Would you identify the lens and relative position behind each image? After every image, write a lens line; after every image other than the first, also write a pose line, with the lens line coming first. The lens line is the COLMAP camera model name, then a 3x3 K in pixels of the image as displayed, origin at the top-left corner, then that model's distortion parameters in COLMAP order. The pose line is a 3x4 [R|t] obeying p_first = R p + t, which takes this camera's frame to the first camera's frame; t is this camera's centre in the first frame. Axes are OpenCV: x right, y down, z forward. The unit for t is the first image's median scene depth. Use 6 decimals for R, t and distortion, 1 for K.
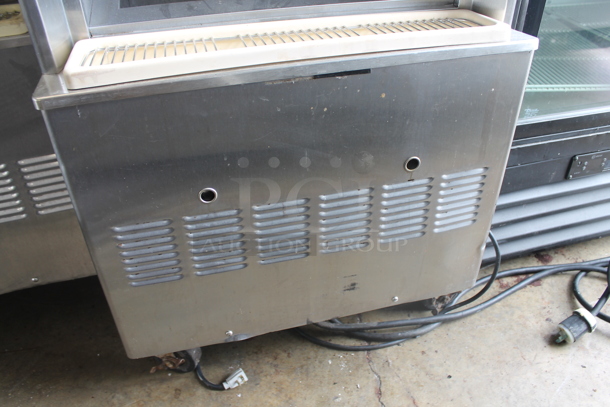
lens RADIAL K [[513.2, 0, 298.5], [0, 513.2, 187.6], [0, 0, 1]] dist [-0.069569, 0.003420]
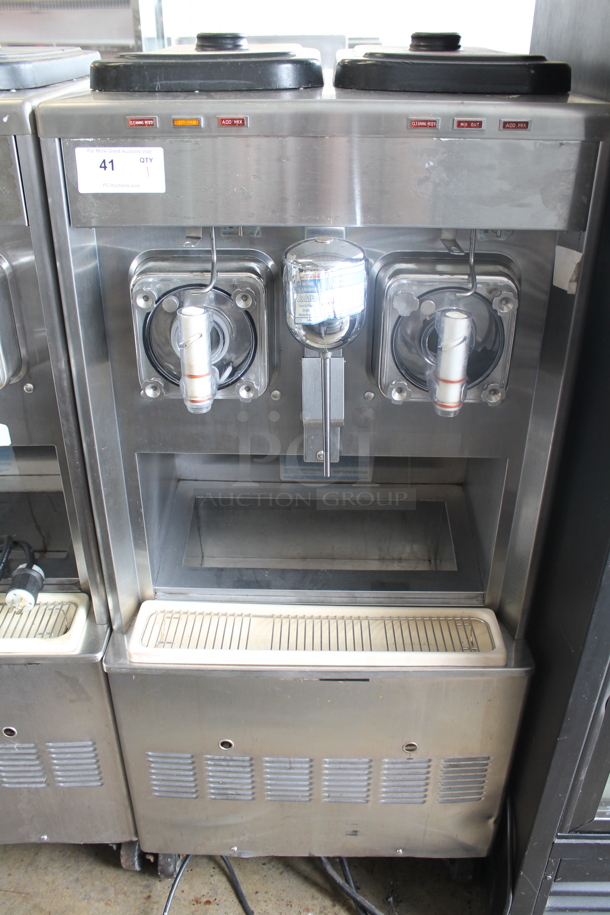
lens RADIAL K [[752.3, 0, 305.0], [0, 752.3, 457.5], [0, 0, 1]] dist [-0.096475, 0.006666]
pose [[0.968549, 0.144703, -0.202422, 0.239380], [-0.167693, 0.980612, -0.101382, -0.466623], [0.183827, 0.132138, 0.974037, -0.692729]]
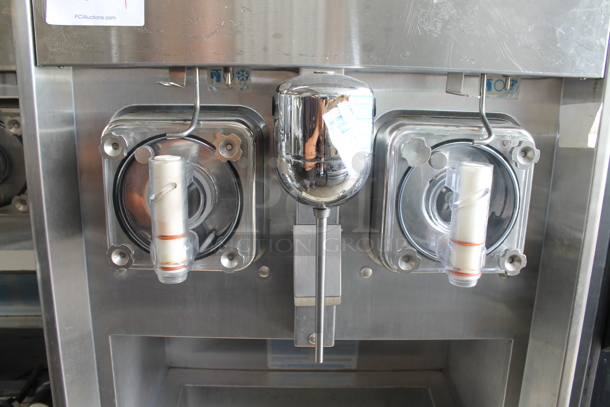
lens RADIAL K [[501.5, 0, 305.0], [0, 501.5, 203.5], [0, 0, 1]] dist [-0.096475, 0.006666]
pose [[0.975729, 0.087049, -0.200935, 0.114826], [-0.160537, 0.908417, -0.386014, -0.500657], [0.148931, 0.408903, 0.900343, -0.154824]]
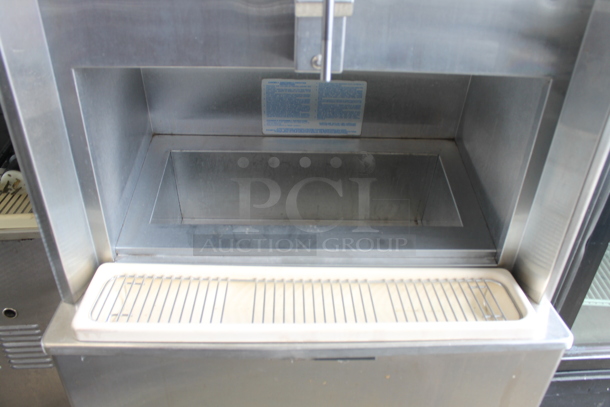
lens RADIAL K [[513.2, 0, 298.5], [0, 513.2, 187.6], [0, 0, 1]] dist [-0.069569, 0.003420]
pose [[0.975784, 0.146292, -0.162620, 0.094716], [-0.160303, 0.984091, -0.076598, -0.388463], [0.148827, 0.100811, 0.983711, 0.010114]]
